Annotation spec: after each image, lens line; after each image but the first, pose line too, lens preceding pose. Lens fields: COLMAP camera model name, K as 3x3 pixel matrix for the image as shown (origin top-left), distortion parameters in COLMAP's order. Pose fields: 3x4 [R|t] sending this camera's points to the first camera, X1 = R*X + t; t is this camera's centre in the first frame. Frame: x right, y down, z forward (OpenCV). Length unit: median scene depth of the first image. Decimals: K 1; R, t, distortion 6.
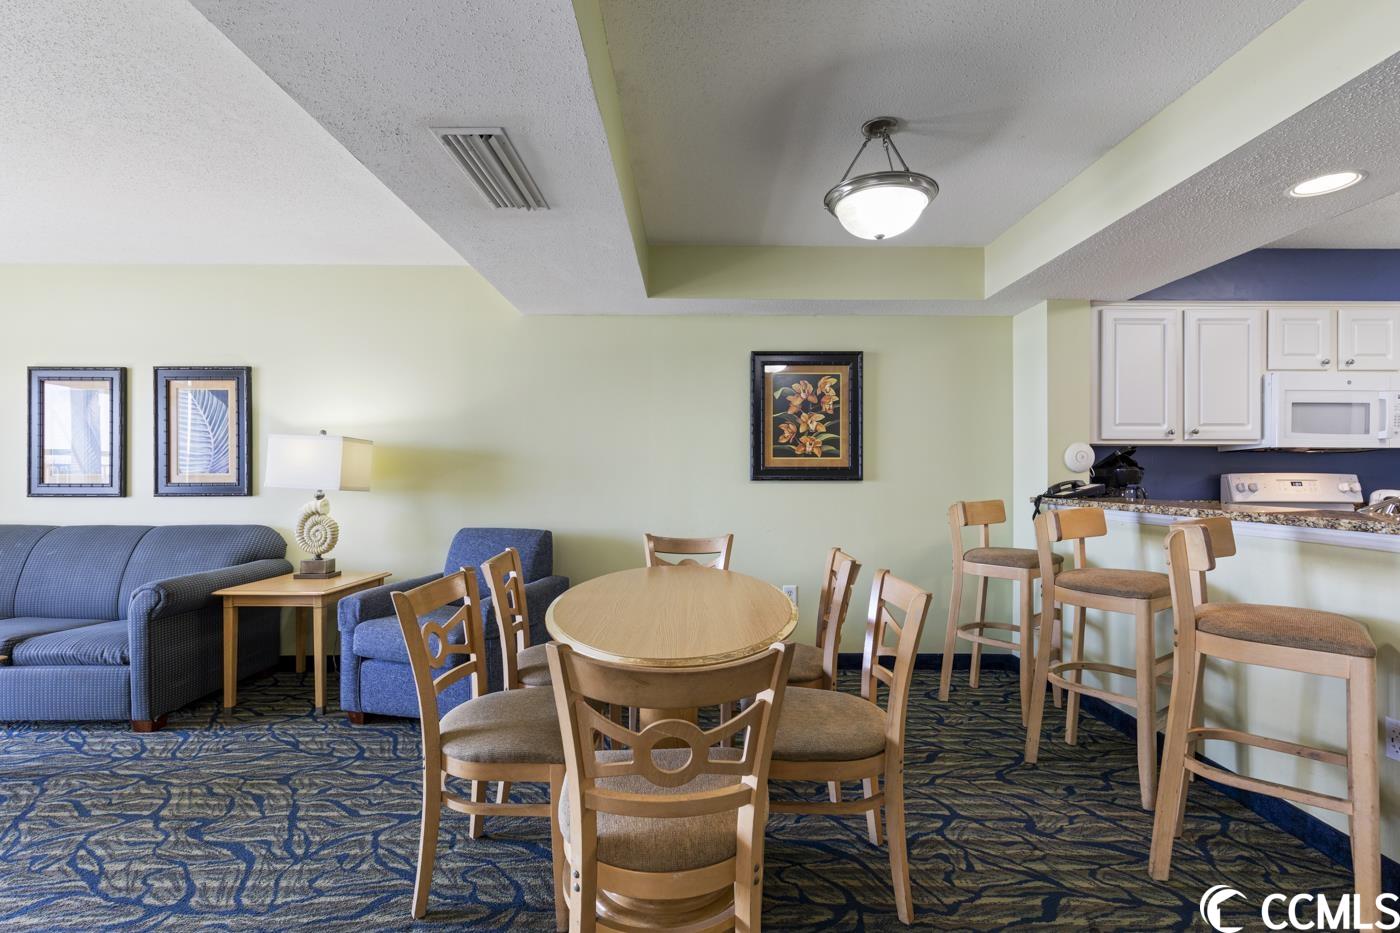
lens RADIAL K [[646.9, 0, 698.6], [0, 646.9, 473.1], [0, 0, 1]] dist [0.003540, -0.000013]
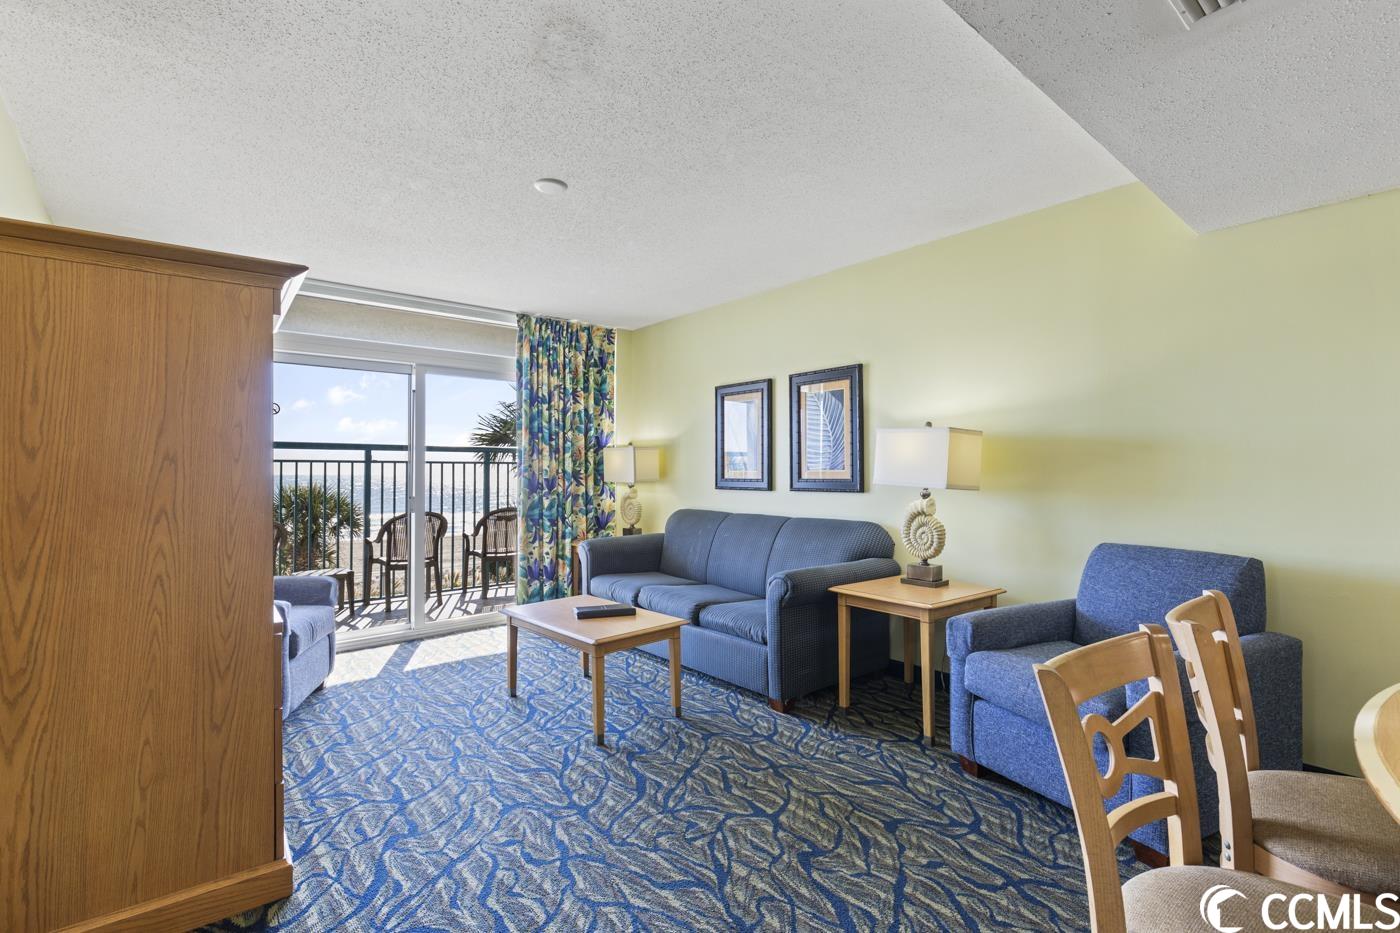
lens RADIAL K [[641.6, 0, 696.3], [0, 641.6, 464.0], [0, 0, 1]] dist [0.004069, -0.000373]
pose [[0.643021, -0.010908, -0.765771, -0.103895], [0.004002, 0.999933, -0.010883, 0.001032], [0.765838, 0.003934, 0.643021, 0.177968]]
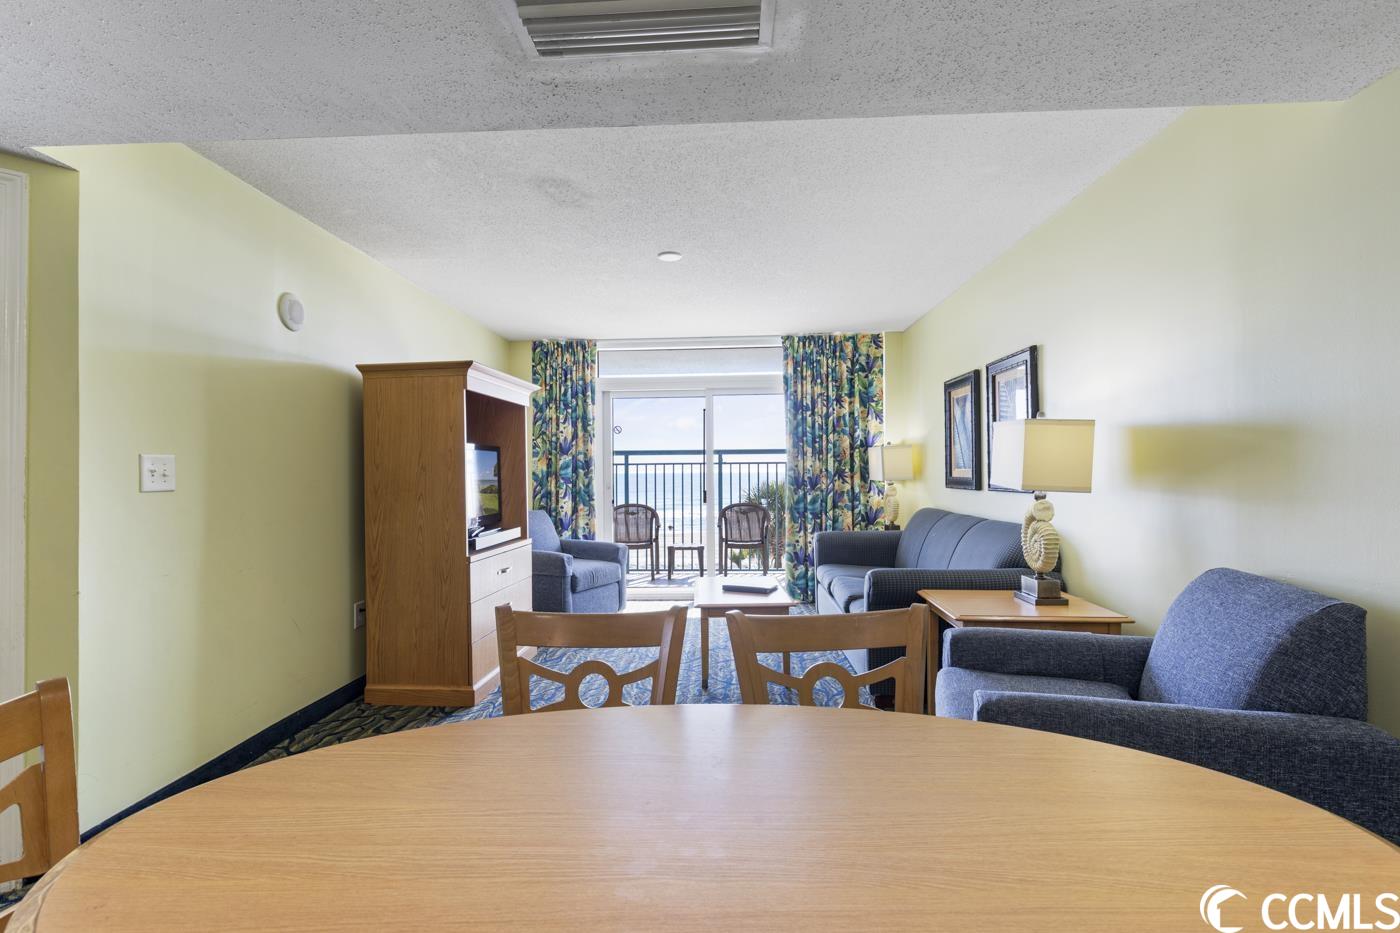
lens RADIAL K [[628.0, 0, 696.1], [0, 628.0, 466.2], [0, 0, 1]] dist [0.001937, 0.000040]
pose [[-0.047920, -0.008404, -0.998816, 0.191282], [0.012696, 0.999879, -0.009022, 0.000648], [0.998770, -0.013113, -0.047807, 0.632009]]
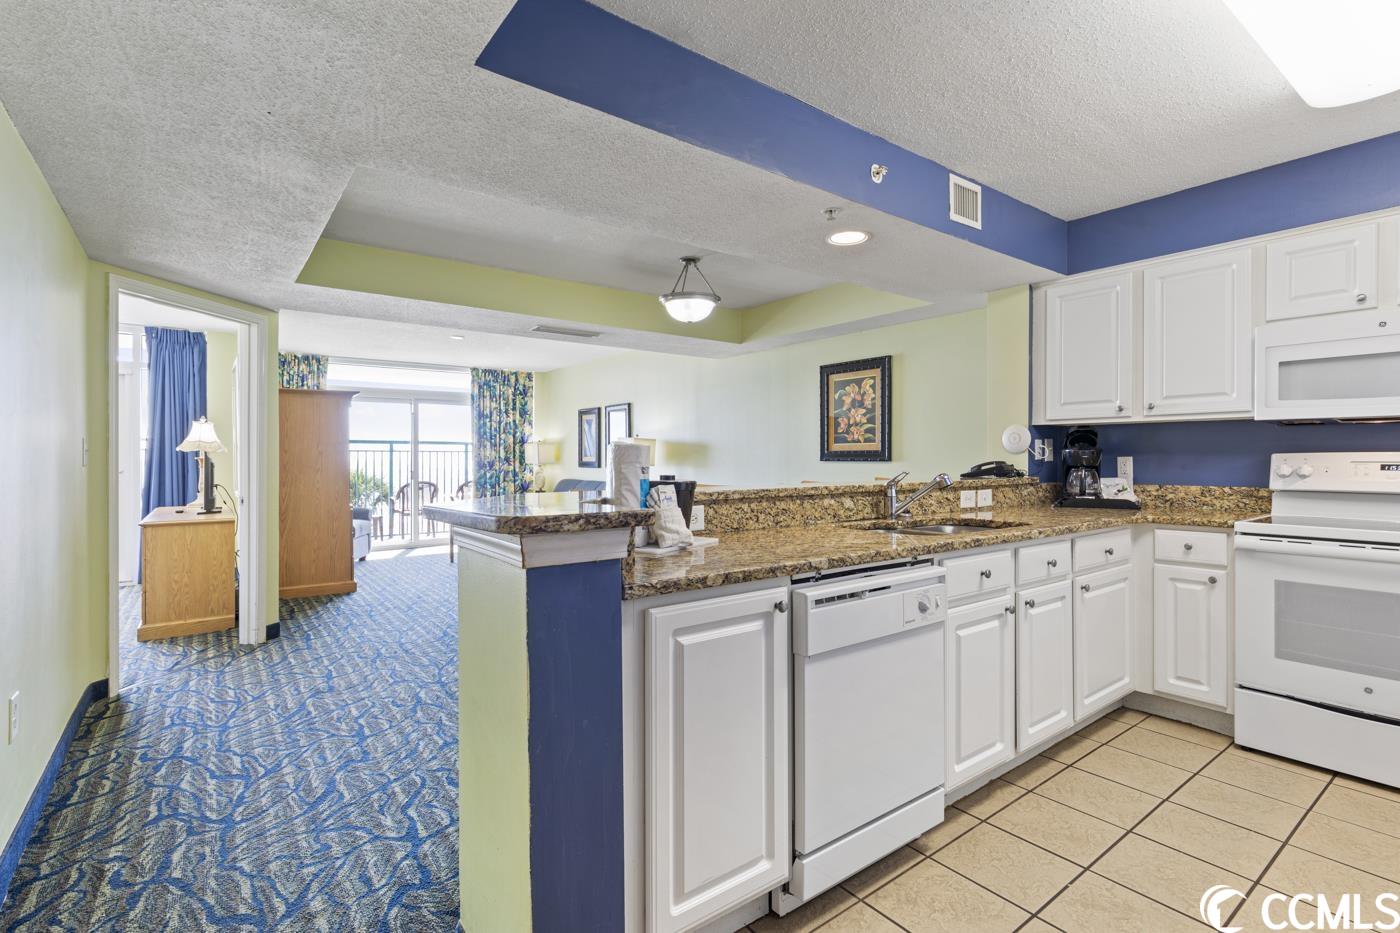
lens RADIAL K [[653.4, 0, 693.4], [0, 653.4, 459.6], [0, 0, 1]] dist [0.002628, -0.000368]
pose [[0.595610, 0.000929, -0.803273, 1.111147], [0.003191, 0.999989, 0.003523, 0.003099], [0.803267, -0.004662, 0.595601, -0.034438]]
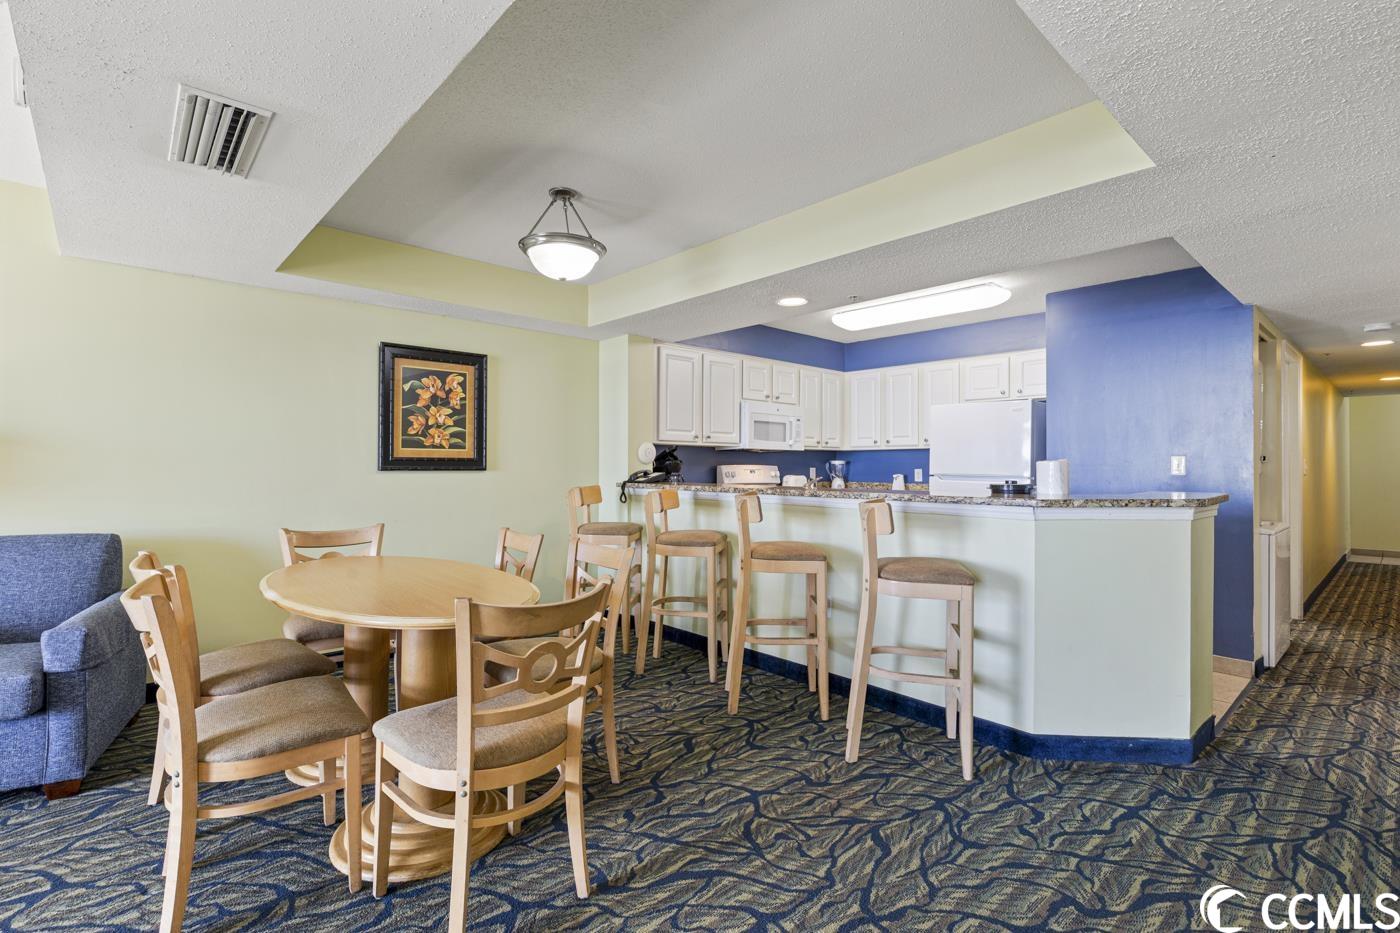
lens RADIAL K [[647.8, 0, 692.2], [0, 647.8, 460.7], [0, 0, 1]] dist [0.002401, 0.000276]
pose [[0.748472, 0.008037, 0.663118, -0.241218], [-0.004998, 0.999967, -0.006479, 0.000305], [-0.663148, 0.001535, 0.748487, -0.080574]]
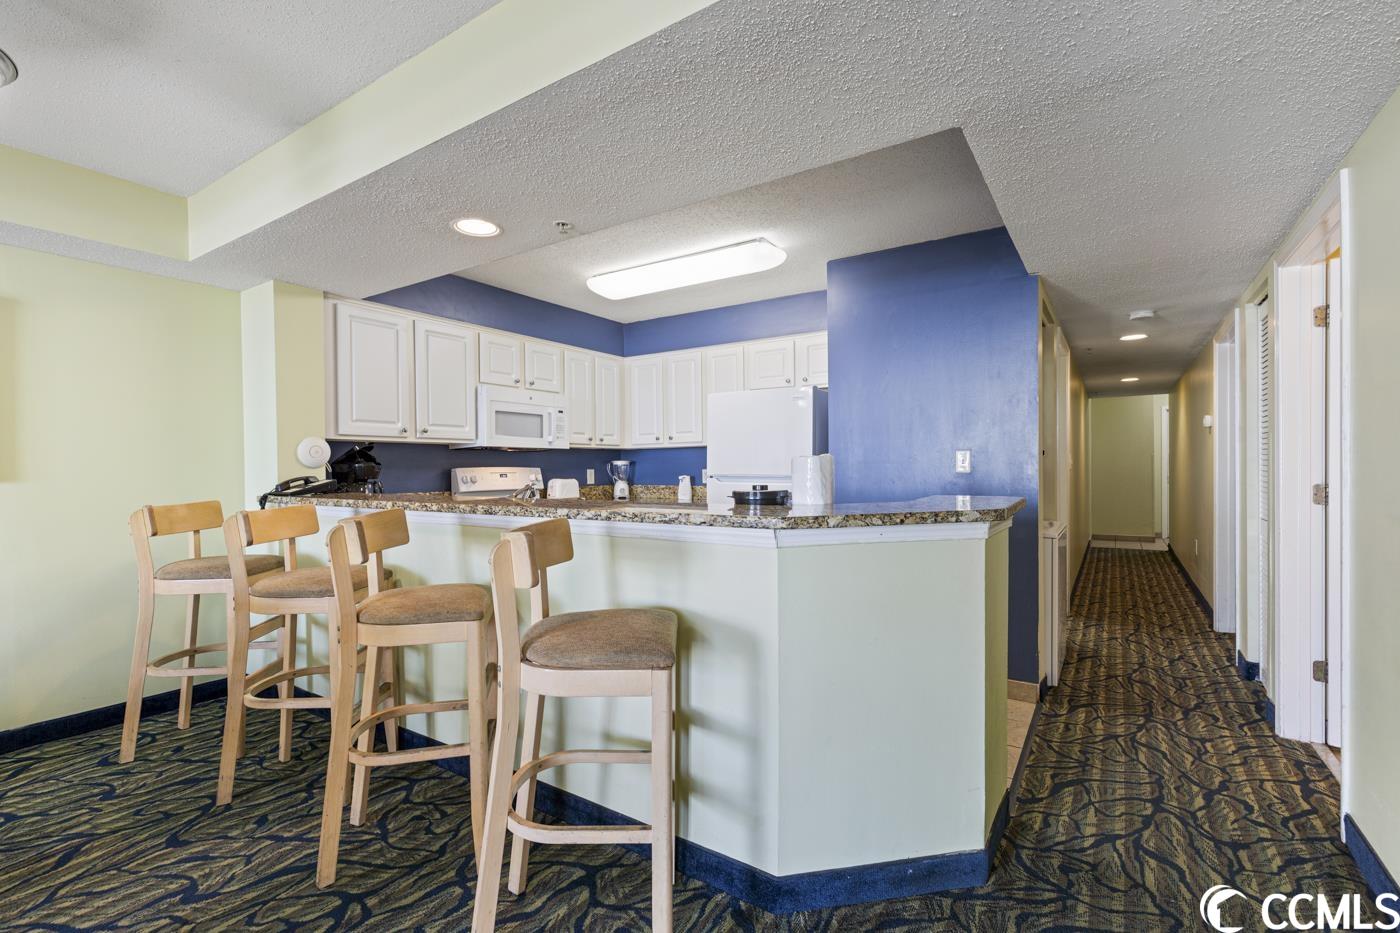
lens RADIAL K [[625.1, 0, 698.0], [0, 625.1, 474.7], [0, 0, 1]] dist [0.004165, -0.000813]
pose [[0.560200, -0.015818, 0.828206, 0.135619], [0.008198, 0.999875, 0.013551, 0.000991], [-0.828317, -0.000802, 0.560260, 0.006305]]
